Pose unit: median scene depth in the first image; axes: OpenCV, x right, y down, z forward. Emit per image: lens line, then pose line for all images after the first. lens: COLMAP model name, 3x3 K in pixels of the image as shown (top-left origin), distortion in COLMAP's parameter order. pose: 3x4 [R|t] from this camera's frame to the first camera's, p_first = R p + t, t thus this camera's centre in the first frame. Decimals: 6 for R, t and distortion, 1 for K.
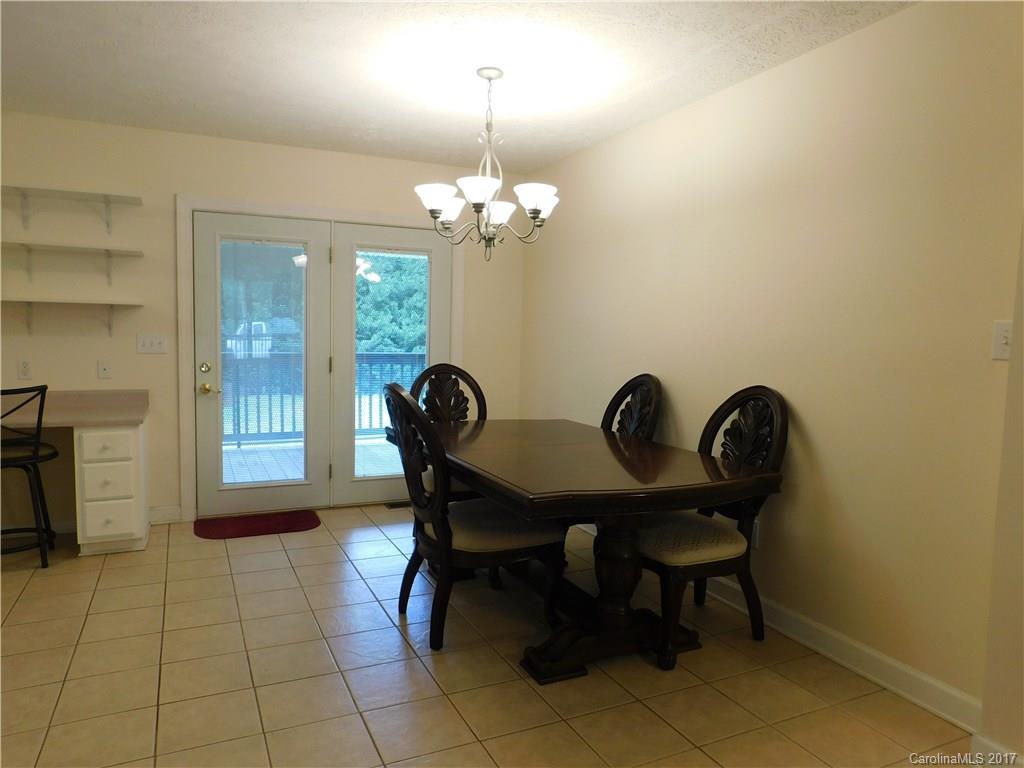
lens RADIAL K [[697.0, 0, 512.0], [0, 697.0, 384.0], [0, 0, 1]] dist [-0.005569, -0.001903]
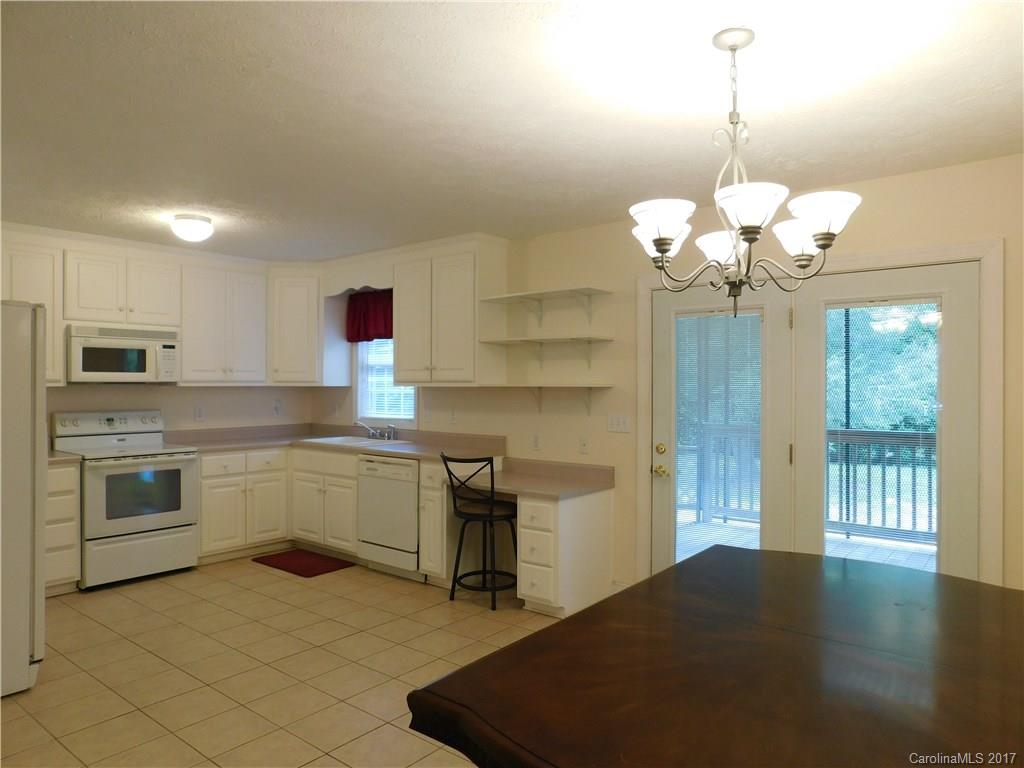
lens RADIAL K [[691.4, 0, 512.0], [0, 691.4, 384.0], [0, 0, 1]] dist [-0.062380, 0.053451]
pose [[0.444829, -0.023175, -0.895316, 0.351606], [-0.063388, 0.996344, -0.057283, -0.048726], [0.893370, 0.082233, 0.441733, 0.414715]]
